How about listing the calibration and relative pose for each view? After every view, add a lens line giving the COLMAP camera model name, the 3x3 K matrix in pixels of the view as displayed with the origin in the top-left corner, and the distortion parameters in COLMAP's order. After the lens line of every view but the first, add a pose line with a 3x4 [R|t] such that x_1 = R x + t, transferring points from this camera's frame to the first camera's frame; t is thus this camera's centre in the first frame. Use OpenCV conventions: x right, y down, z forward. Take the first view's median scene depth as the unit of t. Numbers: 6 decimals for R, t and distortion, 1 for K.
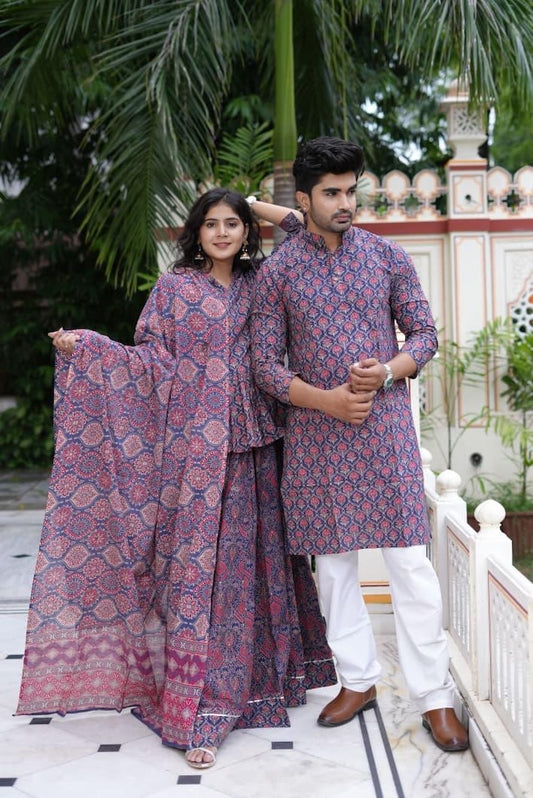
lens RADIAL K [[1173.7, 0, 266.5], [0, 1173.7, 399.0], [0, 0, 1]] dist [-0.006718, -0.018861]
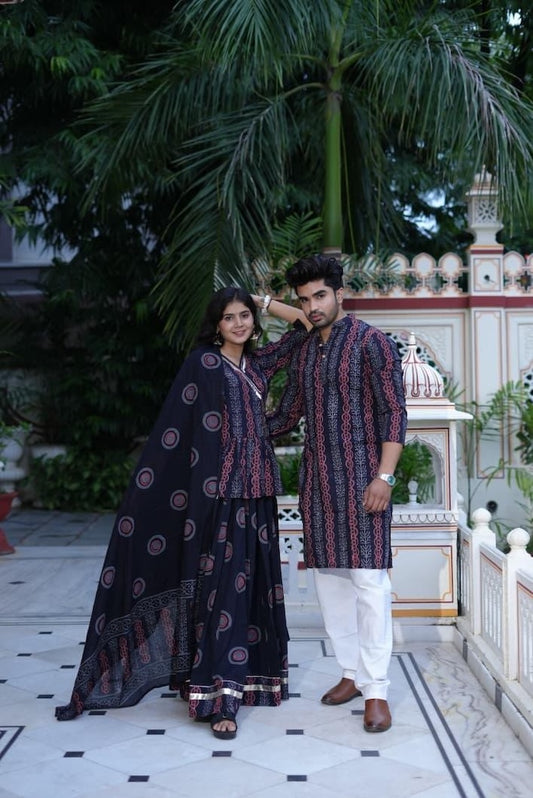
lens RADIAL K [[1173.7, 0, 266.5], [0, 1173.7, 399.0], [0, 0, 1]] dist [-0.006718, -0.018861]
pose [[0.999869, 0.016154, -0.000943, -0.041041], [-0.016180, 0.998889, -0.044254, 0.001296], [0.000227, 0.044264, 0.999020, -0.142782]]
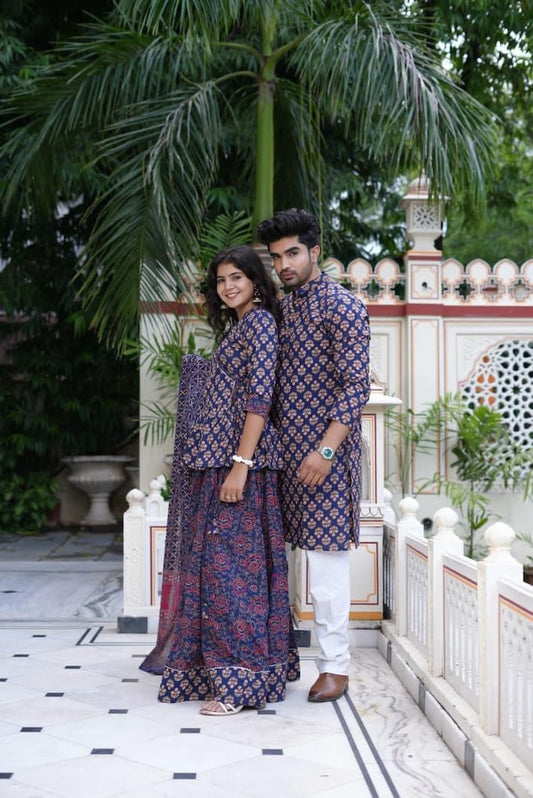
lens RADIAL K [[1173.7, 0, 266.5], [0, 1173.7, 399.0], [0, 0, 1]] dist [-0.006718, -0.018861]
pose [[0.998482, 0.034417, 0.043001, -0.020520], [-0.030555, 0.995699, -0.087461, 0.036654], [-0.045826, 0.086014, 0.995239, -0.083258]]
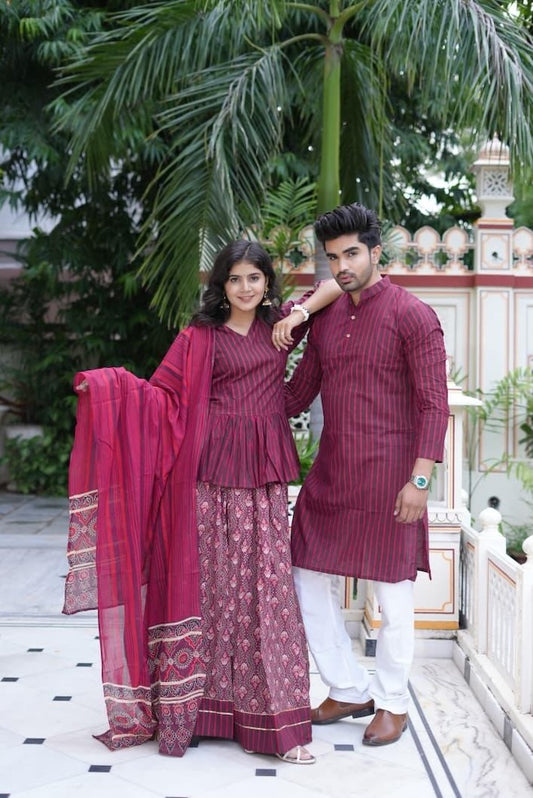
lens RADIAL K [[1173.7, 0, 266.5], [0, 1173.7, 399.0], [0, 0, 1]] dist [-0.006718, -0.018861]
pose [[0.999208, 0.039586, 0.003928, -0.033360], [-0.039437, 0.998684, -0.032794, 0.001366], [-0.005221, 0.032613, 0.999454, -0.054302]]
